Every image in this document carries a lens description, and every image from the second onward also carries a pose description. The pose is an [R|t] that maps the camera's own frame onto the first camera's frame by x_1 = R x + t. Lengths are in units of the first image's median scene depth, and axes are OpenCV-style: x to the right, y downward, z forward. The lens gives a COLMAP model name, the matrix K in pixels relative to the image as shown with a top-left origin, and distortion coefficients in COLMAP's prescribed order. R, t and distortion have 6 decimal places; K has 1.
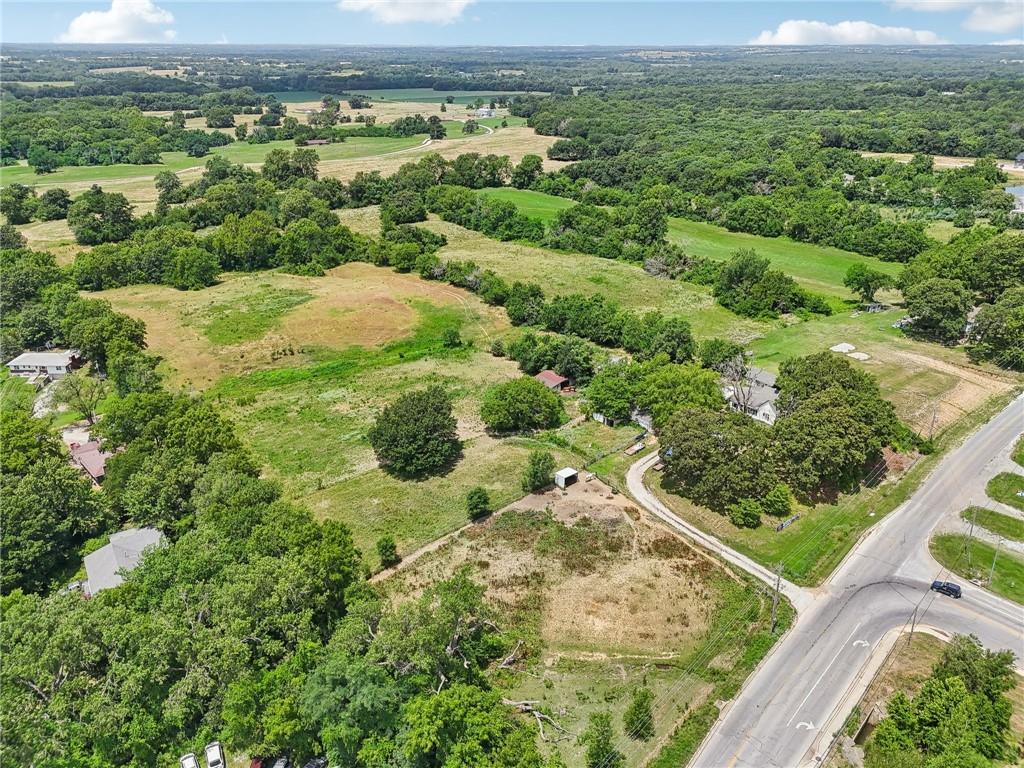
lens RADIAL K [[781.3, 0, 512.0], [0, 781.3, 384.0], [0, 0, 1]] dist [0.084650, -0.099688]
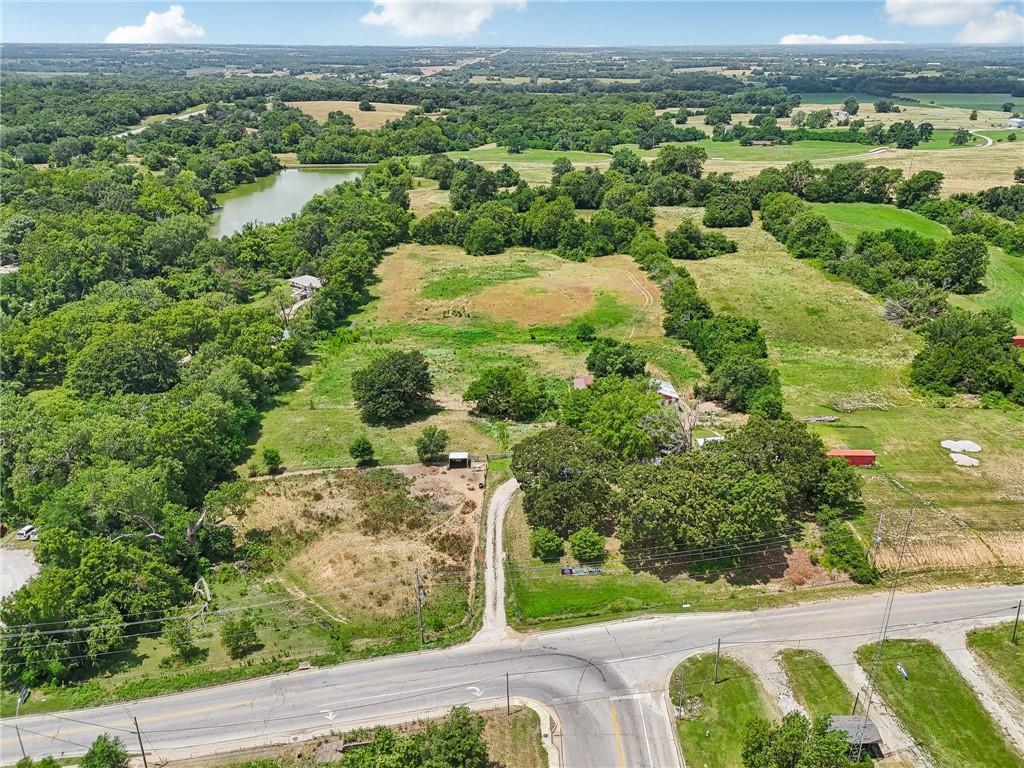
lens RADIAL K [[781.3, 0, 512.0], [0, 781.3, 384.0], [0, 0, 1]] dist [0.084650, -0.099688]
pose [[0.782860, 0.247943, -0.570661, 0.650779], [-0.248288, 0.965470, 0.078868, -0.072734], [0.570511, 0.079946, 0.817390, 0.174154]]
